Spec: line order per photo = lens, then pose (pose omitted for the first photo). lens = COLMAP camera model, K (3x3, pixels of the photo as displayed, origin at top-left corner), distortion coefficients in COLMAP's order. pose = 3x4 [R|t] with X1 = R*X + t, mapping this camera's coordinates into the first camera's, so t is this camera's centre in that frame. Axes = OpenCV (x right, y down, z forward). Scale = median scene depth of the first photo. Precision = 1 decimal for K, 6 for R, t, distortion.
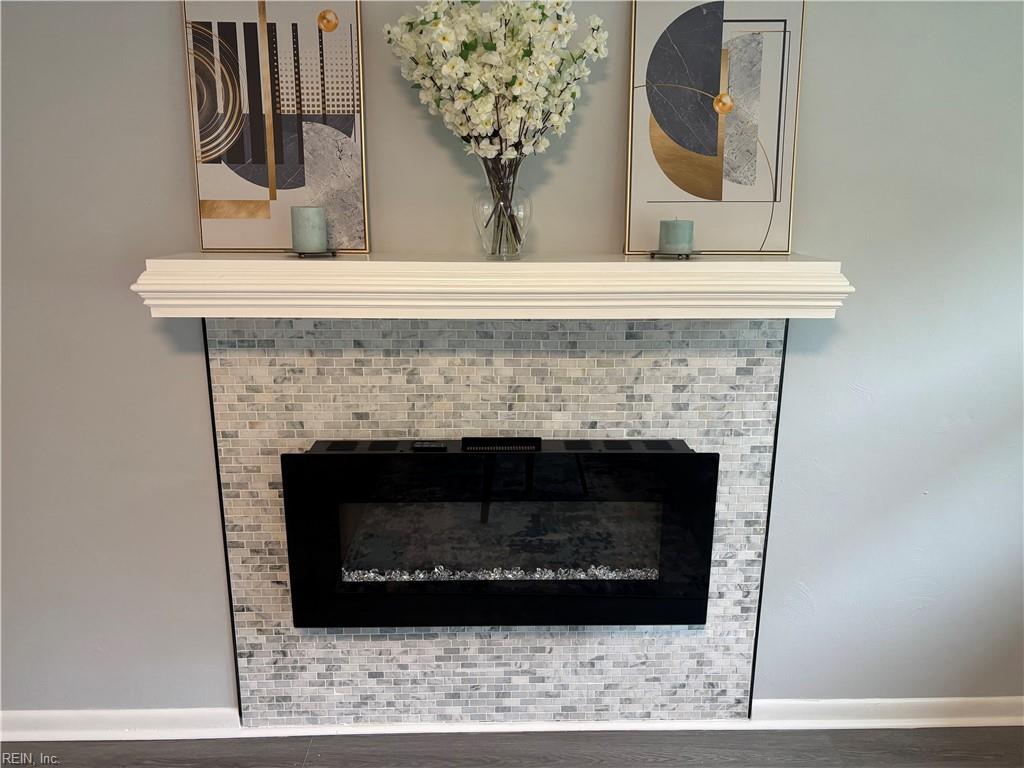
lens RADIAL K [[770.2, 0, 519.3], [0, 770.2, 393.8], [0, 0, 1]] dist [0.052260, -0.053397]
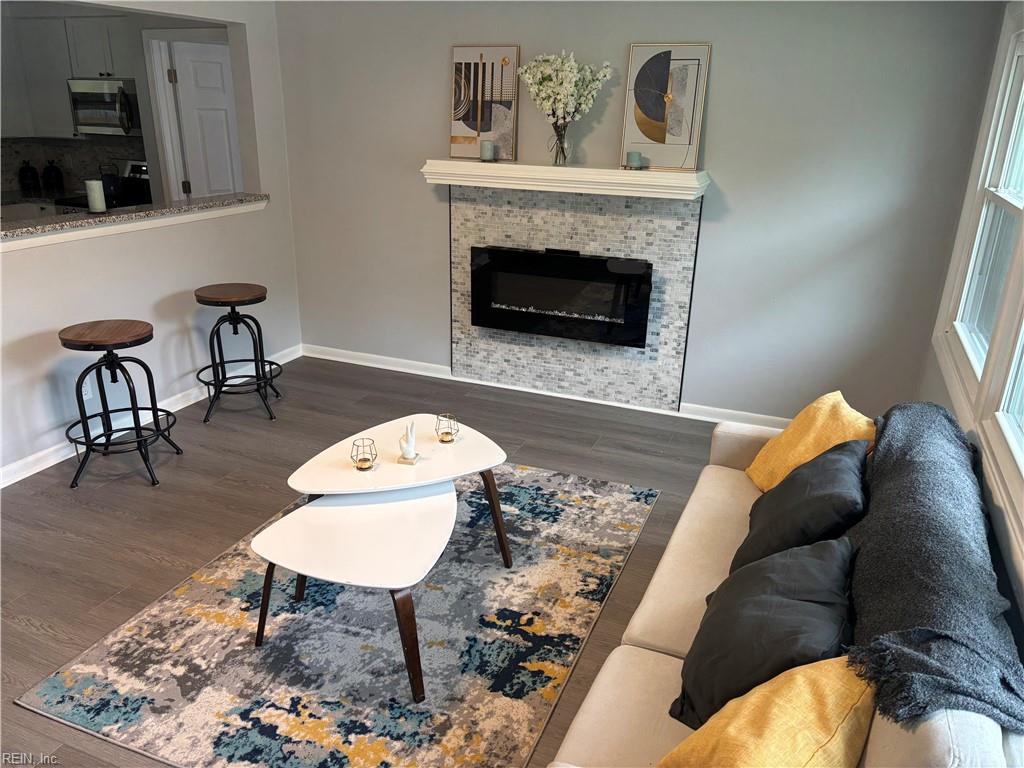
lens RADIAL K [[770.2, 0, 511.7], [0, 770.2, 385.9], [0, 0, 1]] dist [0.052260, -0.053397]
pose [[0.911653, 0.154427, -0.380842, 0.732853], [-0.119436, 0.986273, 0.114018, 0.203495], [0.393222, -0.058459, 0.917583, -1.090202]]
